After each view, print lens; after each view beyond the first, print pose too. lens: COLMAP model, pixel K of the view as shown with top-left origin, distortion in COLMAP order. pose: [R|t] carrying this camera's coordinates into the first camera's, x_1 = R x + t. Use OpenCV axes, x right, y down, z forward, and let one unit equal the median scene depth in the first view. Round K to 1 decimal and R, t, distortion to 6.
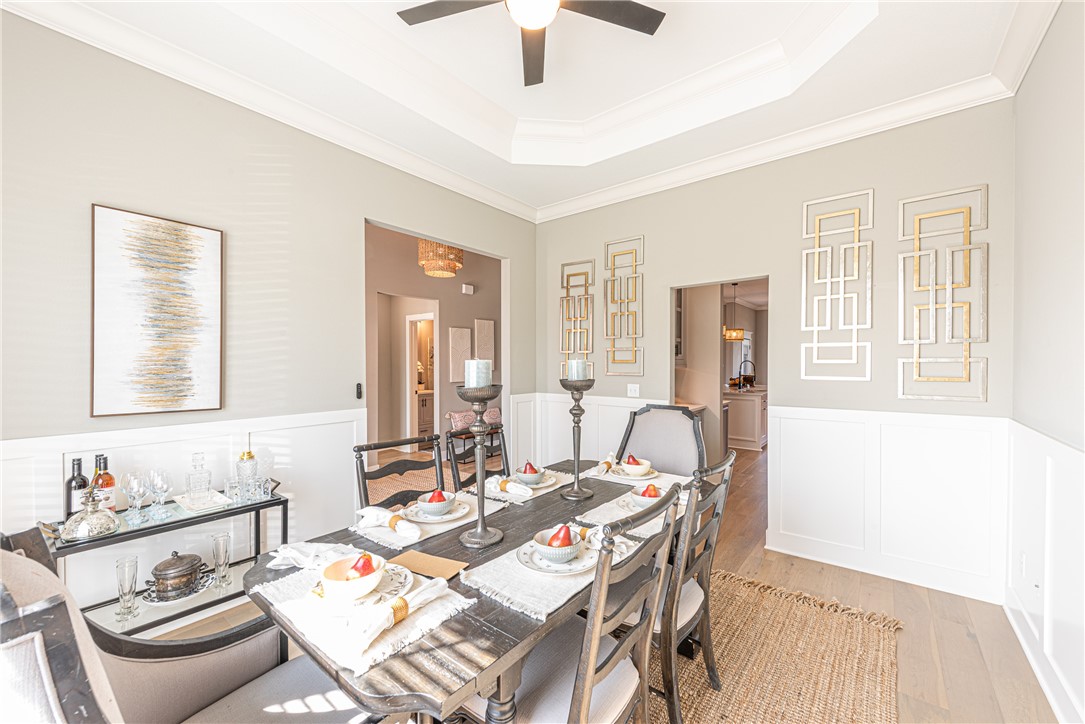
lens RADIAL K [[425.4, 0, 543.4], [0, 425.4, 361.1], [0, 0, 1]] dist [0.007614, -0.002056]
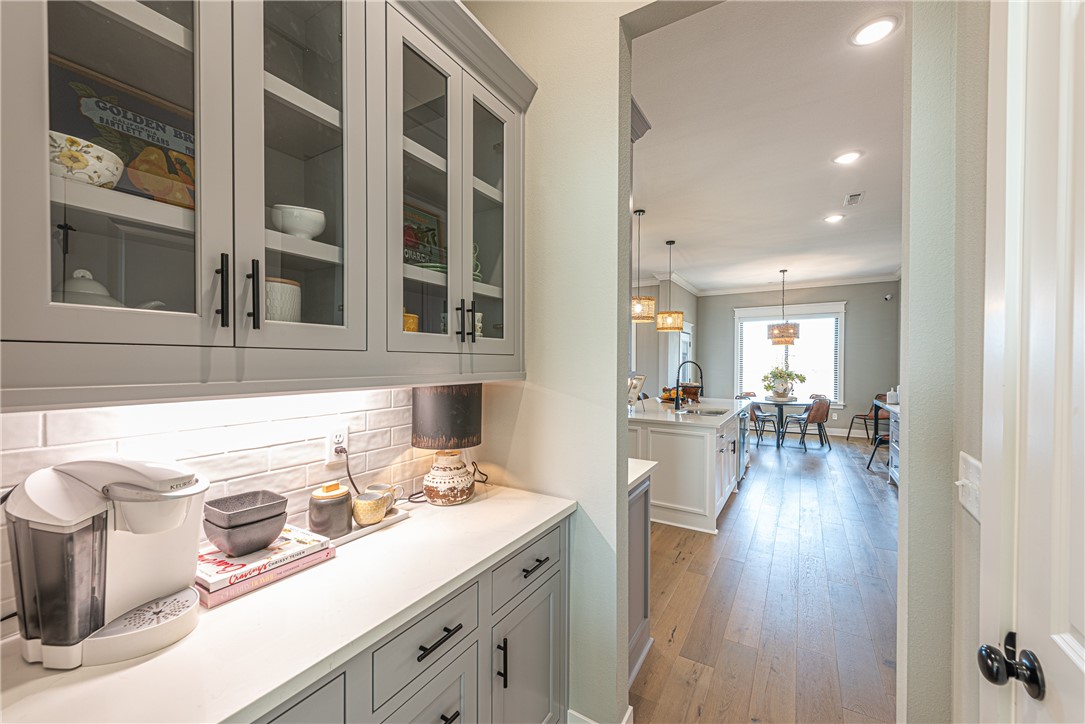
lens RADIAL K [[425.4, 0, 541.2], [0, 425.4, 365.2], [0, 0, 1]] dist [0.007614, -0.002056]
pose [[0.992338, 0.000135, 0.123556, 0.170749], [-0.000627, 0.999992, 0.003948, 0.001811], [-0.123554, -0.003995, 0.992330, 0.372822]]
